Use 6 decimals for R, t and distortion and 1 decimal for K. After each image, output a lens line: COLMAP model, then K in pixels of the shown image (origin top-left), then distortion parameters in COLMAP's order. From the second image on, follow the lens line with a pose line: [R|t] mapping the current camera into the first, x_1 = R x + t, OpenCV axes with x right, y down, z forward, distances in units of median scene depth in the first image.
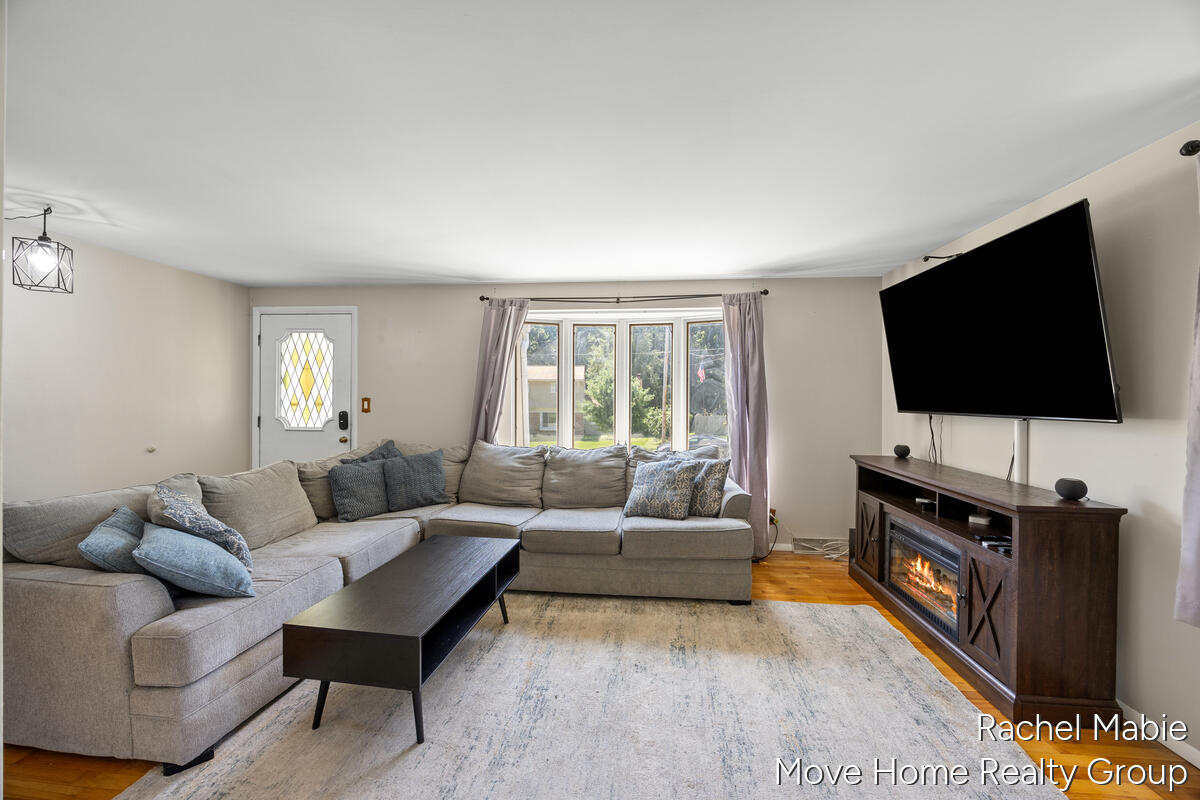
lens RADIAL K [[453.3, 0, 600.4], [0, 453.3, 396.2], [0, 0, 1]] dist [-0.001123, -0.000062]
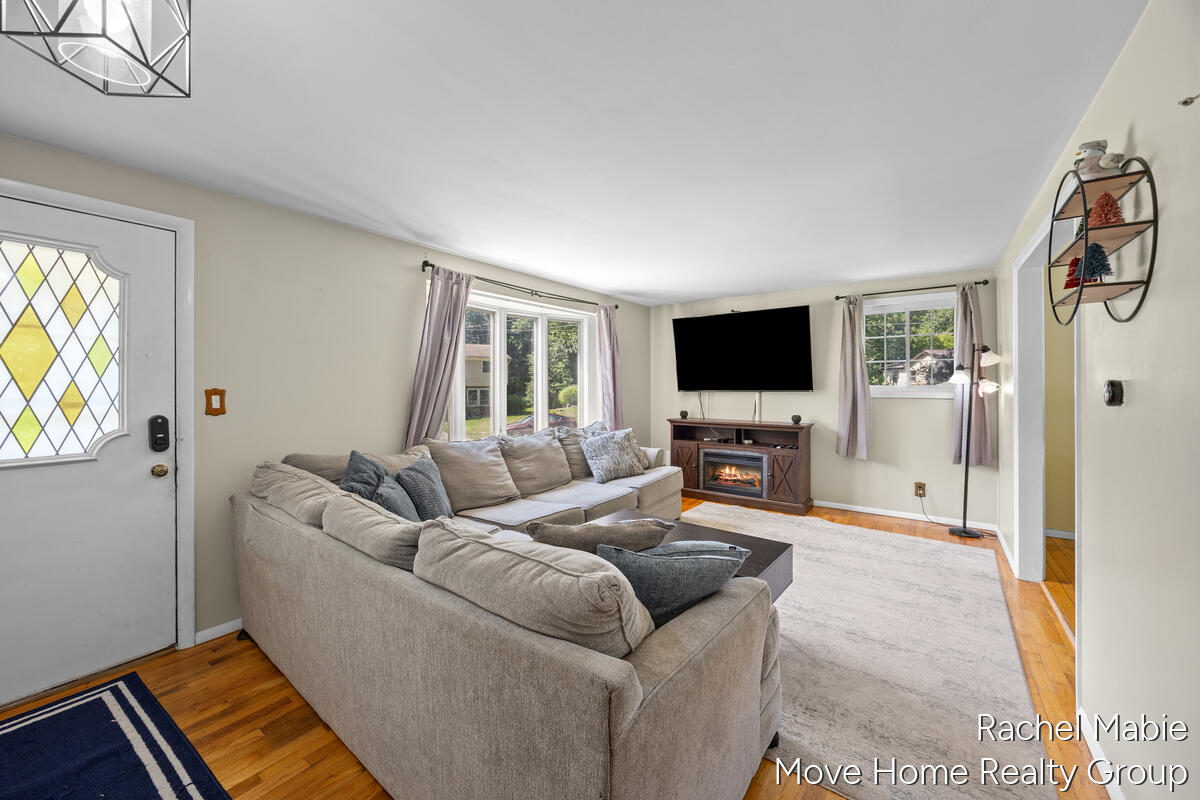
lens RADIAL K [[452.6, 0, 602.9], [0, 452.6, 383.0], [0, 0, 1]] dist [0.000063, 0.000044]
pose [[0.509515, -0.005788, 0.860443, -0.854810], [0.006001, 0.999977, 0.003173, -0.003300], [-0.860441, 0.003547, 0.509538, 0.337608]]
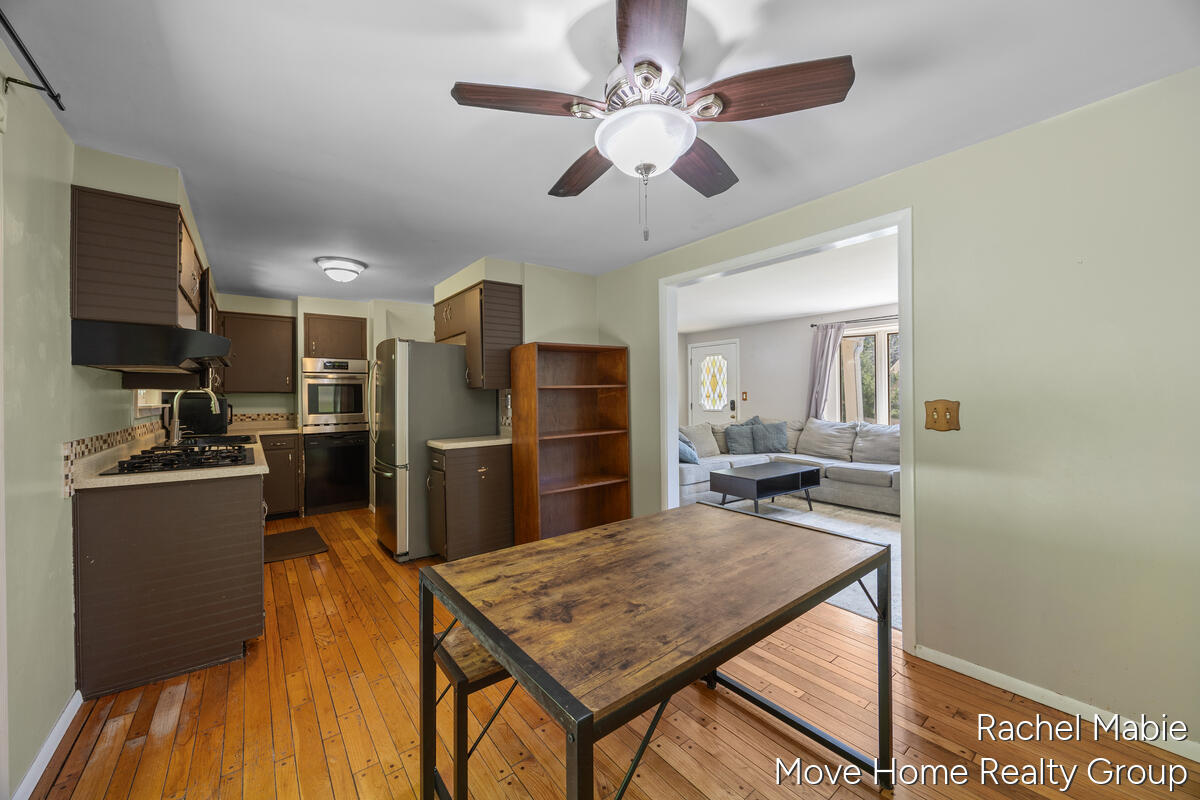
lens RADIAL K [[453.3, 0, 600.4], [0, 453.3, 396.2], [0, 0, 1]] dist [-0.001123, -0.000062]
pose [[0.687223, -0.013630, -0.726319, 0.385060], [0.013516, 0.999891, -0.005975, 0.025123], [0.726321, -0.005711, 0.687332, -0.623810]]
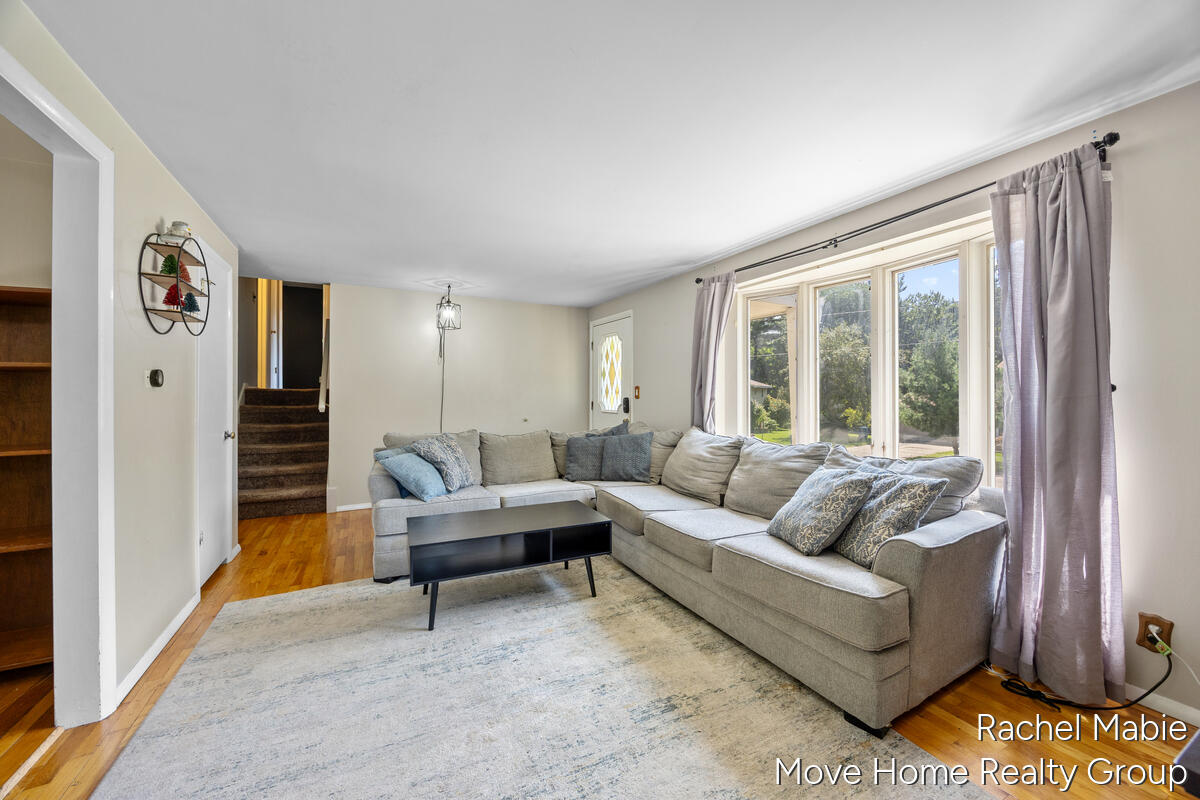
lens RADIAL K [[452.4, 0, 601.1], [0, 452.4, 391.3], [0, 0, 1]] dist [-0.002418, -0.000239]
pose [[0.547489, -0.009707, -0.836757, 0.466791], [0.002635, 0.999948, -0.009876, 0.031817], [0.836809, 0.003202, 0.547486, 0.316882]]
